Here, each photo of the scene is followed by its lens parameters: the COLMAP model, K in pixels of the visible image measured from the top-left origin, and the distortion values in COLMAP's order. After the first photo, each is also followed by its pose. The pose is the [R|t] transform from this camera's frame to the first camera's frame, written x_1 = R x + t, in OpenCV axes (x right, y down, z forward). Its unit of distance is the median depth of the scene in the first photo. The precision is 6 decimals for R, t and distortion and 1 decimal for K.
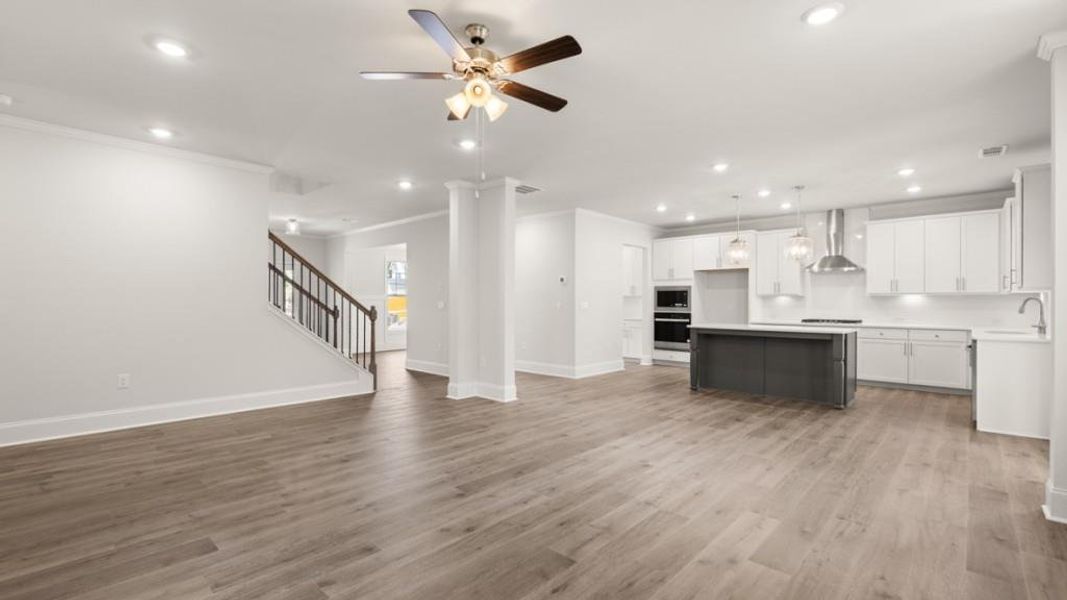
lens RADIAL K [[463.4, 0, 530.1], [0, 463.4, 299.0], [0, 0, 1]] dist [-0.000463, -0.000087]
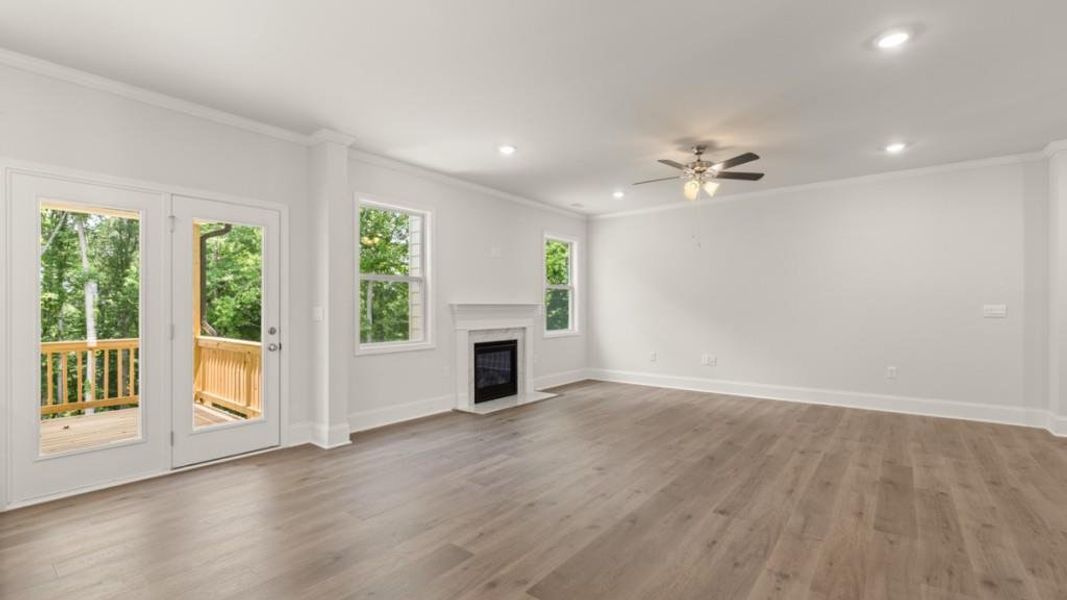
lens RADIAL K [[463.4, 0, 530.1], [0, 463.4, 299.0], [0, 0, 1]] dist [-0.000463, -0.000087]
pose [[-0.996334, -0.004041, -0.085456, 0.473351], [-0.001868, 0.999673, -0.025491, 0.017215], [0.085531, -0.025238, -0.996016, 1.935258]]
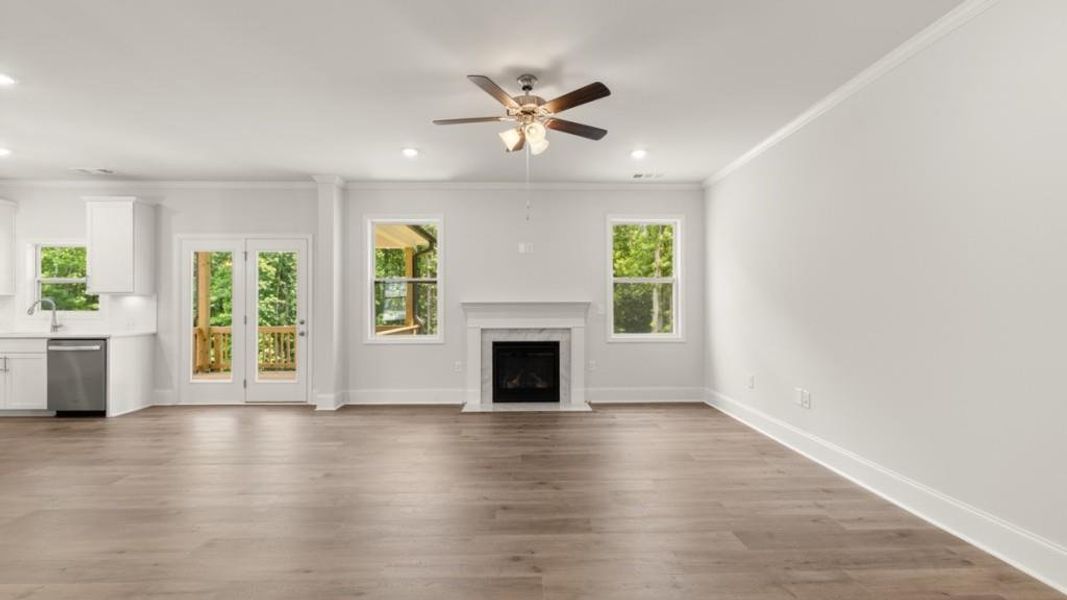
lens RADIAL K [[463.4, 0, 530.1], [0, 463.4, 299.0], [0, 0, 1]] dist [-0.000463, -0.000087]
pose [[-0.712332, -0.001364, 0.701842, -0.714552], [-0.005113, 0.999982, -0.003246, -0.014986], [-0.701824, -0.005901, -0.712326, 1.363913]]
